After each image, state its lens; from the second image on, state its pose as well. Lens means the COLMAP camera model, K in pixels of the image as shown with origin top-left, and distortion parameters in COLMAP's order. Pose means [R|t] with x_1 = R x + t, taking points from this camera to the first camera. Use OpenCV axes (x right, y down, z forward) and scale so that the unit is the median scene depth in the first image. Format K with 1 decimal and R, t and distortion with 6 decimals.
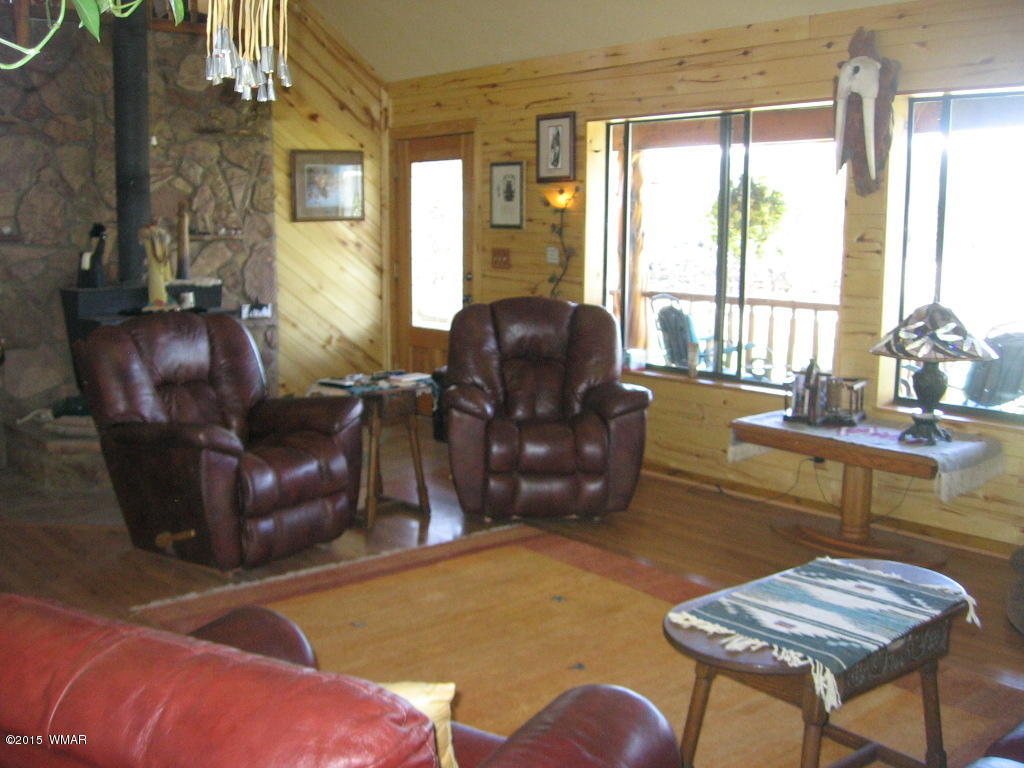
lens RADIAL K [[1086.9, 0, 512.0], [0, 1086.9, 378.1], [0, 0, 1]] dist [-0.110122, 0.000000]
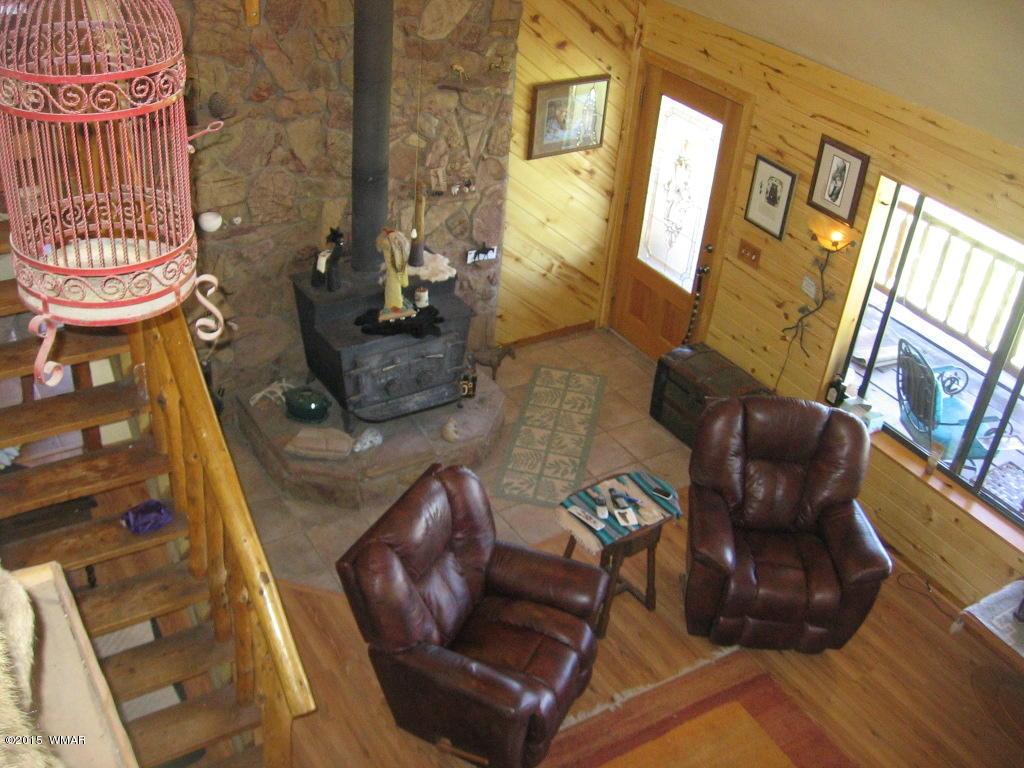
lens RADIAL K [[1086.9, 0, 511.3], [0, 1086.9, 388.4], [0, 0, 1]] dist [-0.110122, 0.000000]
pose [[0.986132, 0.143066, -0.084118, -0.119285], [-0.094634, 0.901101, 0.423157, -0.385256], [0.136338, -0.409328, 0.902143, 0.092016]]
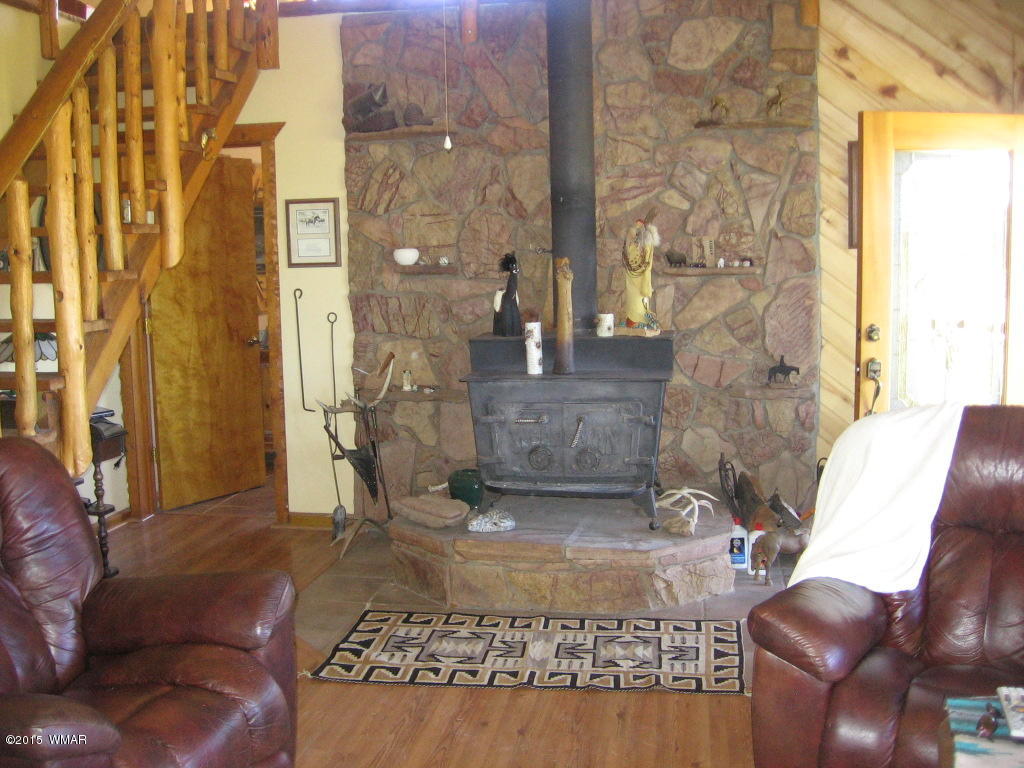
lens RADIAL K [[1086.9, 0, 506.6], [0, 1086.9, 378.6], [0, 0, 1]] dist [-0.110122, 0.000000]
pose [[0.624685, 0.081729, -0.776589, 0.207302], [-0.092704, 0.995237, 0.030168, -0.068379], [0.775355, 0.053147, 0.629285, 0.444340]]
